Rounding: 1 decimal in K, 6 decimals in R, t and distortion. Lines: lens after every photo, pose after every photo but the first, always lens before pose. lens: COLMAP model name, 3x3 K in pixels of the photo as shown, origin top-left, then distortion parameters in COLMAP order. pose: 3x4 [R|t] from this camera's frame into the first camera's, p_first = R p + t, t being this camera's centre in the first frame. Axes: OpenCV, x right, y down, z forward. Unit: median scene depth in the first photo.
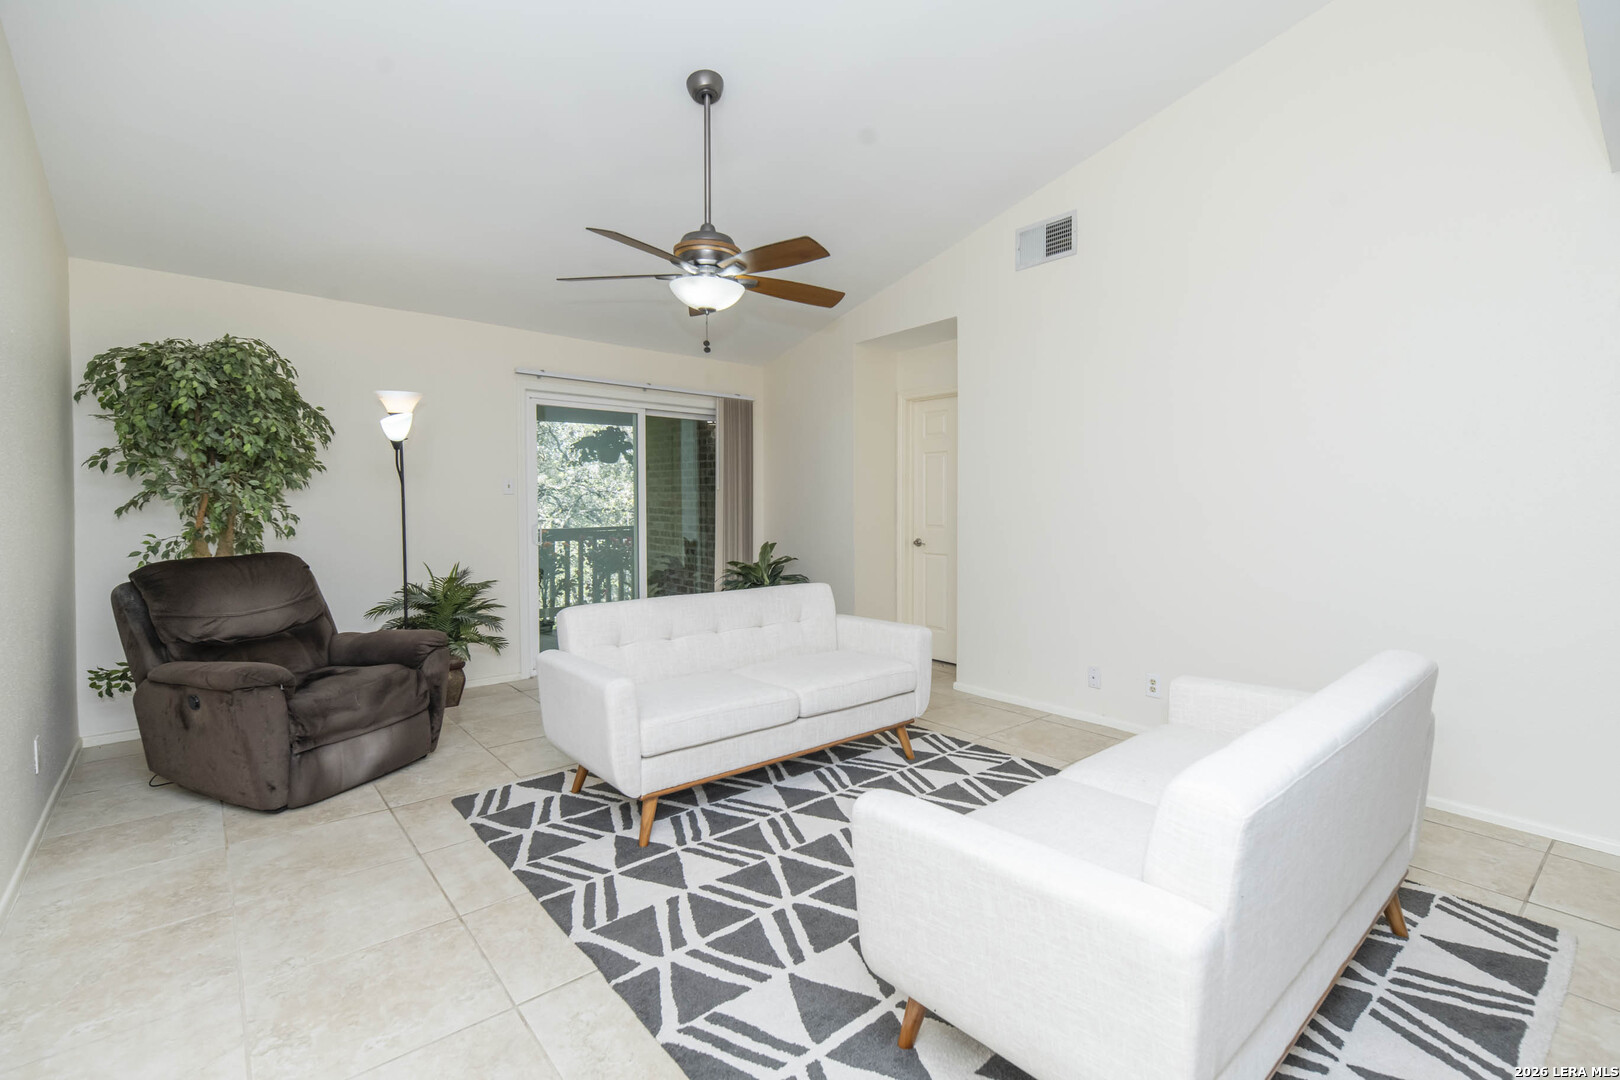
lens RADIAL K [[708.9, 0, 817.9], [0, 708.9, 540.7], [0, 0, 1]] dist [0.011652, -0.000411]
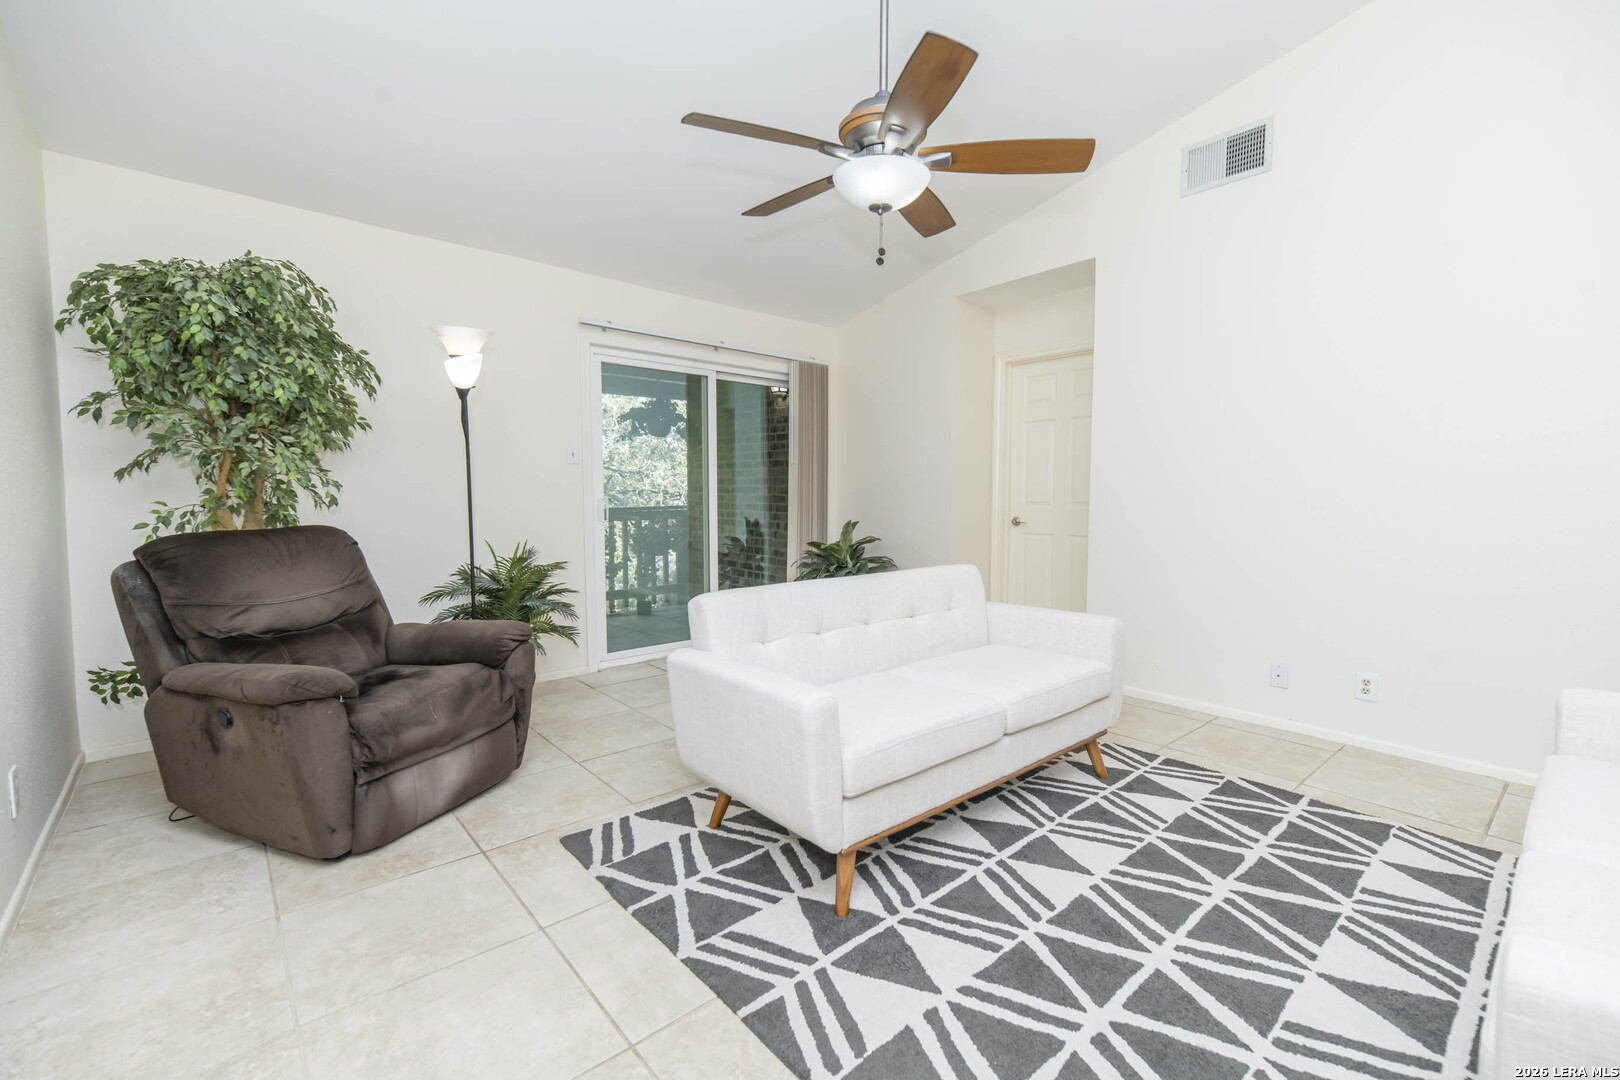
lens RADIAL K [[708.9, 0, 848.1], [0, 708.9, 551.9], [0, 0, 1]] dist [0.011652, -0.000411]
pose [[0.999923, 0.002071, 0.012240, -0.175882], [-0.002535, 0.999274, 0.038022, 0.015344], [-0.012153, -0.038050, 0.999202, 0.191362]]
